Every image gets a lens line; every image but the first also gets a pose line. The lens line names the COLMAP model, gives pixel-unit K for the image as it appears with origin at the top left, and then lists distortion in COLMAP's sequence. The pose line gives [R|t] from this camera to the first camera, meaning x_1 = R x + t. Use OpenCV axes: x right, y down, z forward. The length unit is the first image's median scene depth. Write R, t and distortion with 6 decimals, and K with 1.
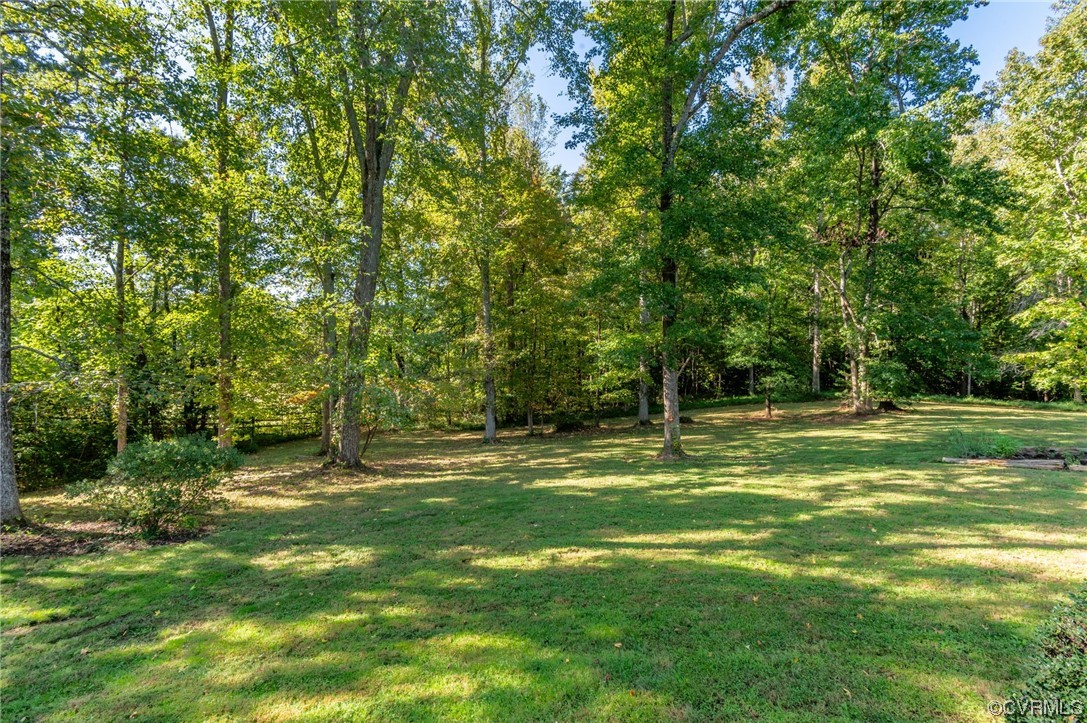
lens RADIAL K [[528.4, 0, 540.3], [0, 528.4, 355.8], [0, 0, 1]] dist [0.000039, 0.000196]
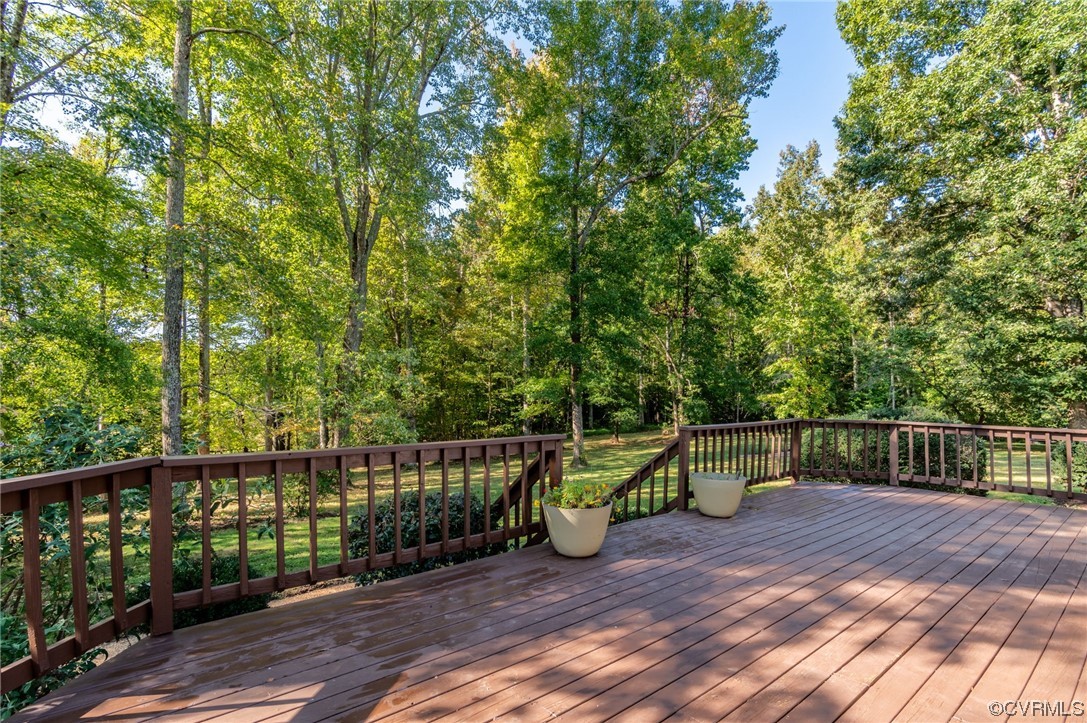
lens RADIAL K [[558.4, 0, 546.3], [0, 558.4, 367.7], [0, 0, 1]] dist [0.001901, -0.000402]
pose [[0.932193, 0.020393, 0.361387, -0.240812], [-0.001825, 0.998664, -0.051648, 0.002067], [-0.361958, 0.047487, 0.930984, -0.235947]]
